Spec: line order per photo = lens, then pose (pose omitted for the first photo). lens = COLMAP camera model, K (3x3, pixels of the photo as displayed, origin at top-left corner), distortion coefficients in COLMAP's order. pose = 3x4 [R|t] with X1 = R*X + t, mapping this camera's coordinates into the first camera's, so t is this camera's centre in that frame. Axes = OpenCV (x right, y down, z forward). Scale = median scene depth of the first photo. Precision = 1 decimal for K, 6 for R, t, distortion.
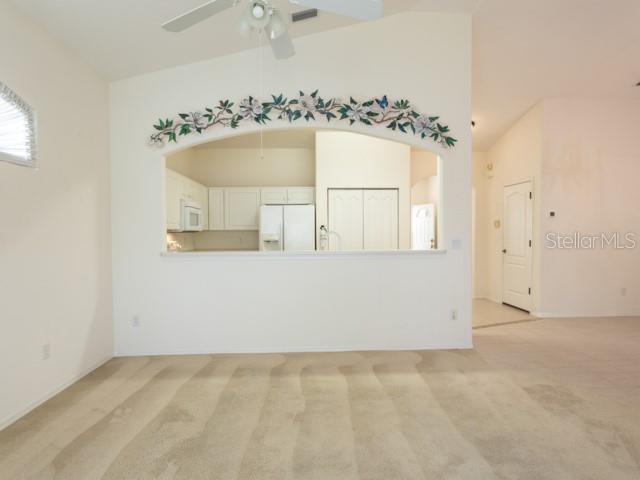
lens RADIAL K [[380.0, 0, 320.0], [0, 380.0, 240.0], [0, 0, 1]] dist [-0.000099, 0.002889]
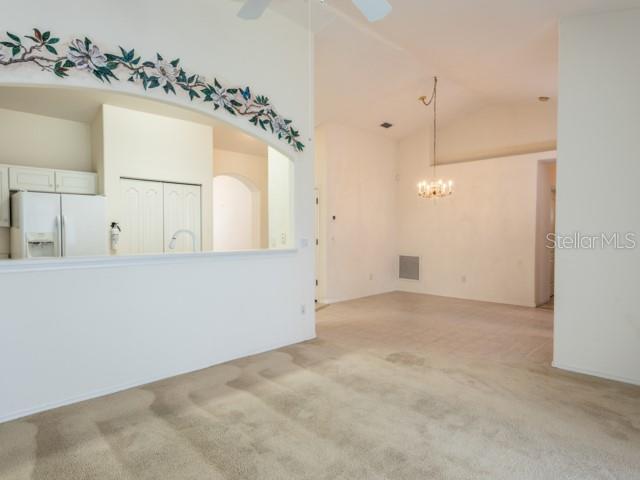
lens RADIAL K [[380.0, 0, 320.0], [0, 380.0, 240.0], [0, 0, 1]] dist [-0.000099, 0.002889]
pose [[0.741166, -0.006642, 0.671289, -0.337464], [0.007055, 0.999973, 0.002105, 0.000607], [-0.671285, 0.003176, 0.741193, 0.180312]]
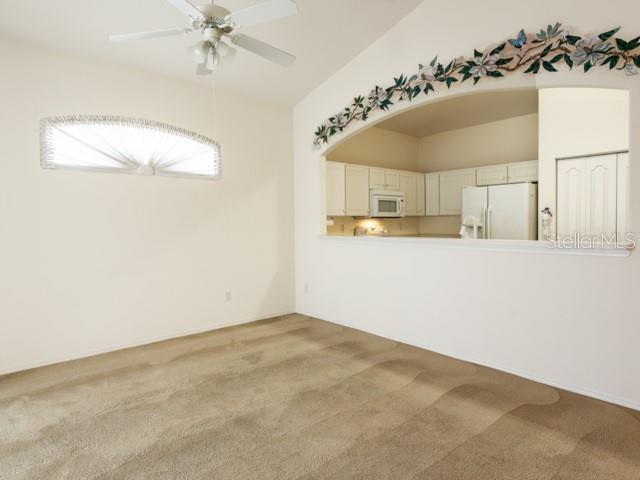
lens RADIAL K [[368.4, 0, 303.9], [0, 368.4, 228.0], [0, 0, 1]] dist [-0.002797, 0.003028]
pose [[0.606222, 0.012983, -0.795189, 0.490398], [-0.005825, 0.999912, 0.011885, -0.004444], [0.795274, -0.002573, 0.606245, 0.236810]]
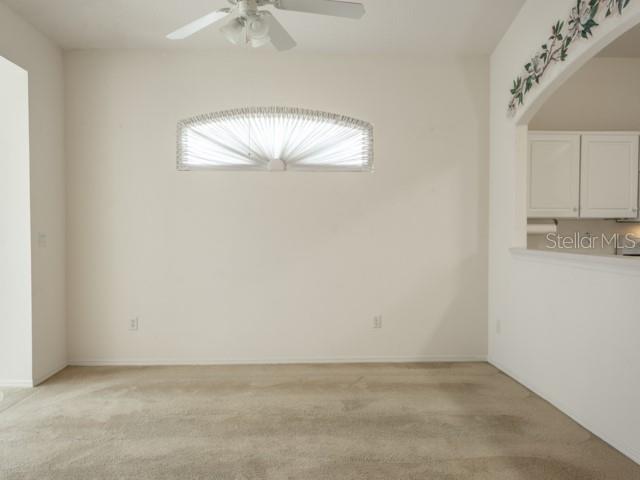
lens RADIAL K [[506.8, 0, 321.8], [0, 506.8, 237.9], [0, 0, 1]] dist [-0.002043, 0.002534]
pose [[0.010257, 0.026956, -0.999584, 0.630923], [-0.018666, 0.999468, 0.026761, -0.009156], [0.999773, 0.018383, 0.010755, 0.581475]]
